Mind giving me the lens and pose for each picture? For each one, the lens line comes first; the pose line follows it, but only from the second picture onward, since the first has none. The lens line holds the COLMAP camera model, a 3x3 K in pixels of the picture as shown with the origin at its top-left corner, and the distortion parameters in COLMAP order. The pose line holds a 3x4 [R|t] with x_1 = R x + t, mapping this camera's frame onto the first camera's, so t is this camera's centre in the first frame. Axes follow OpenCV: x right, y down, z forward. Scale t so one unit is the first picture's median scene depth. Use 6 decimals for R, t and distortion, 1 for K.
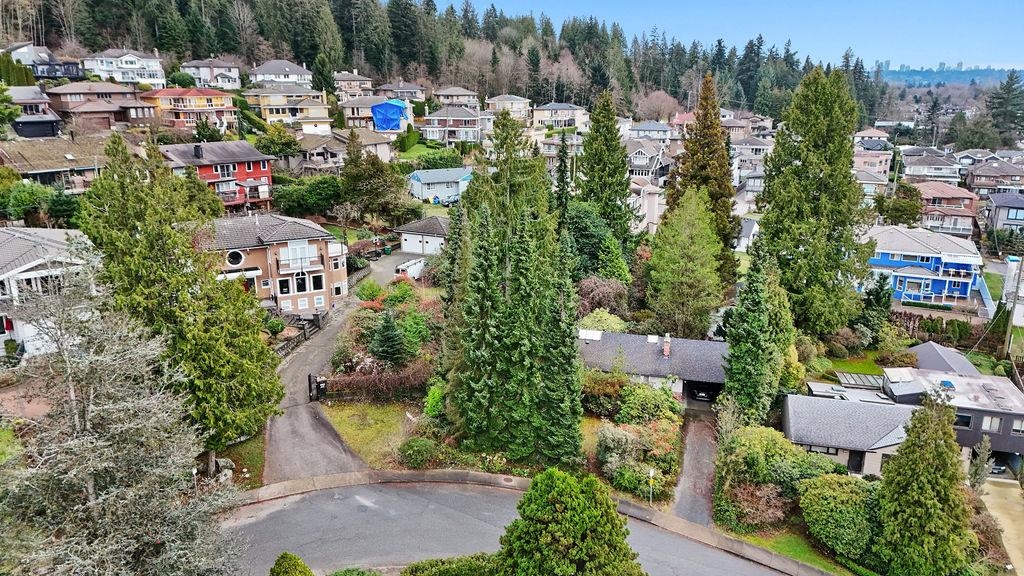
lens RADIAL K [[749.4, 0, 511.1], [0, 749.4, 288.6], [0, 0, 1]] dist [0.077616, -0.074041]
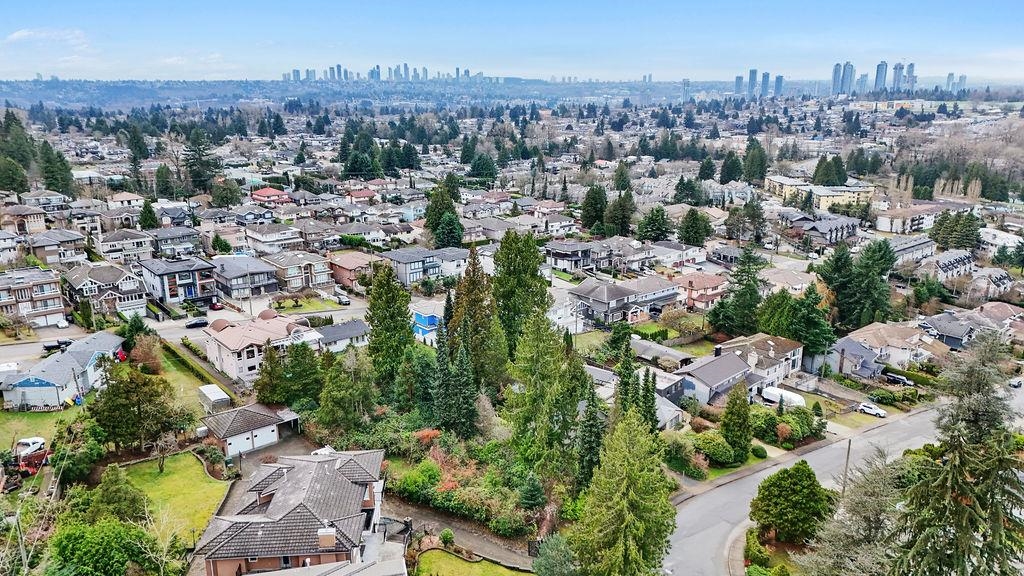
lens RADIAL K [[749.4, 0, 514.7], [0, 749.4, 292.4], [0, 0, 1]] dist [0.077616, -0.074041]
pose [[0.399916, -0.249837, 0.881844, -0.438143], [0.250764, 0.955247, 0.156911, -0.170075], [-0.881581, 0.158383, 0.444669, 0.118114]]
